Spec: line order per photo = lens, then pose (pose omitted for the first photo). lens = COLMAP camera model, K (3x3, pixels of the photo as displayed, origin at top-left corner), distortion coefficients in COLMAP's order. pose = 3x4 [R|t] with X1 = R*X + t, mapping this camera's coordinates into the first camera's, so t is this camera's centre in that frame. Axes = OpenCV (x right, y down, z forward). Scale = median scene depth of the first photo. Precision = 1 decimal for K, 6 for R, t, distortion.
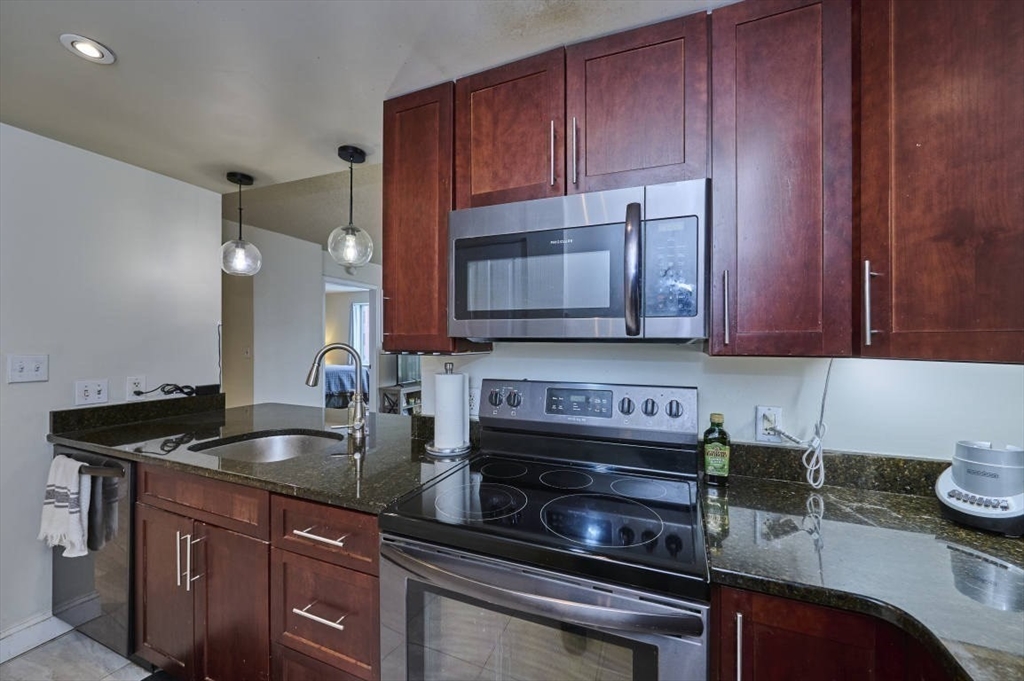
lens RADIAL K [[407.2, 0, 508.1], [0, 407.2, 339.1], [0, 0, 1]] dist [-0.001492, -0.000711]
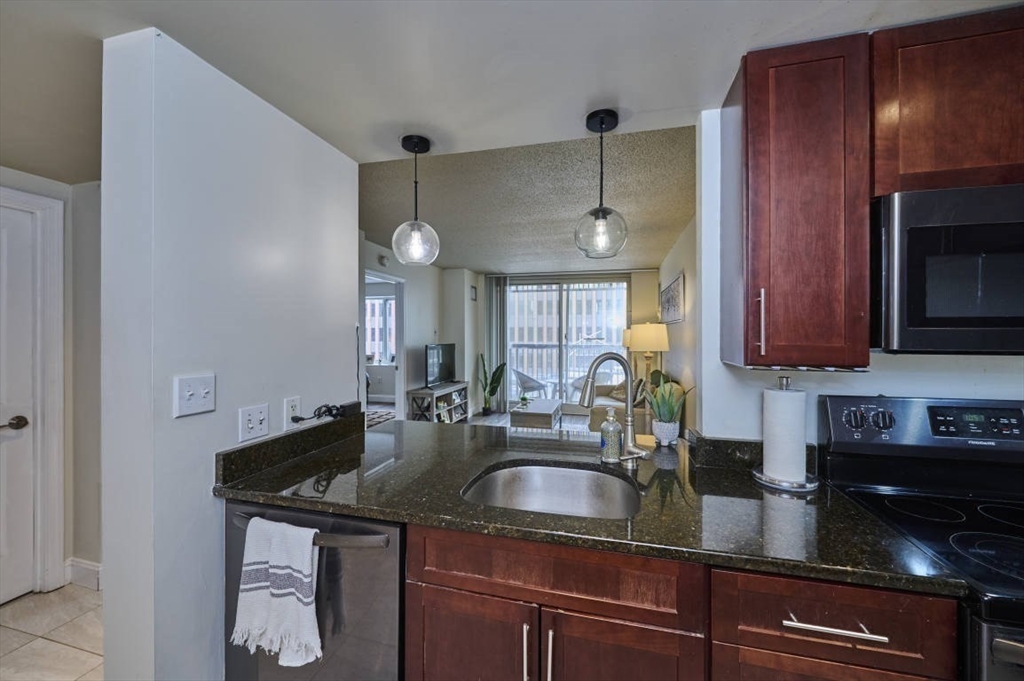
lens RADIAL K [[407.2, 0, 506.2], [0, 407.2, 332.3], [0, 0, 1]] dist [-0.001492, -0.000711]
pose [[0.989814, -0.003345, 0.142329, -0.740363], [0.003690, 0.999991, -0.002162, -0.029115], [-0.142321, 0.002665, 0.989817, 0.233441]]
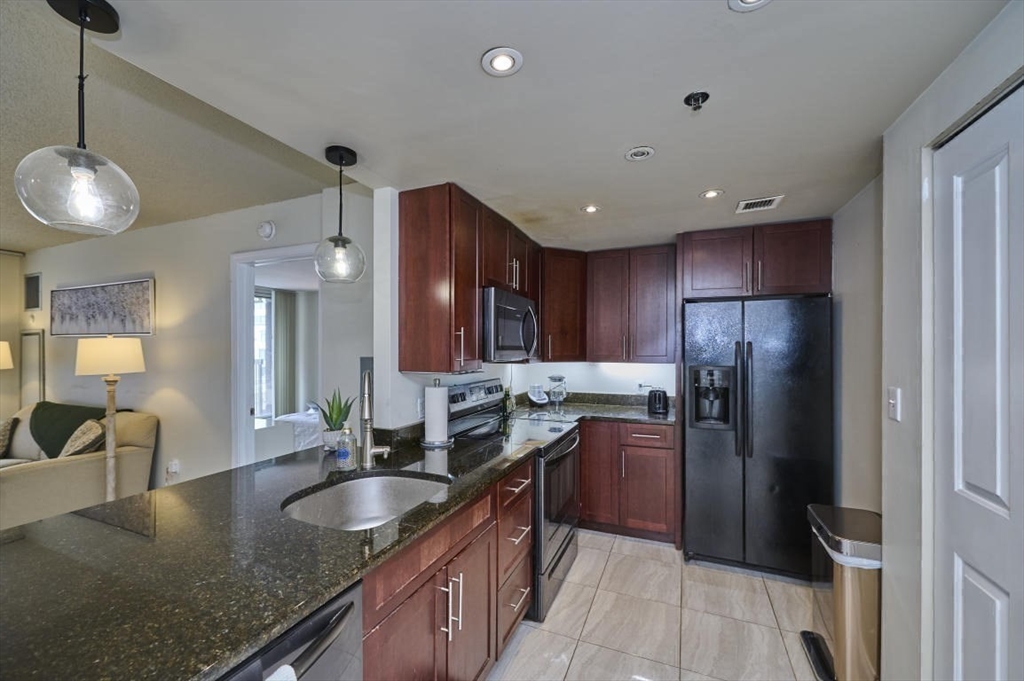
lens RADIAL K [[407.2, 0, 515.5], [0, 407.2, 347.9], [0, 0, 1]] dist [-0.001492, -0.000711]
pose [[-0.012080, -0.004811, 0.999915, -1.356925], [-0.002478, 0.999985, 0.004782, -0.047502], [-0.999924, -0.002420, -0.012091, 0.675334]]
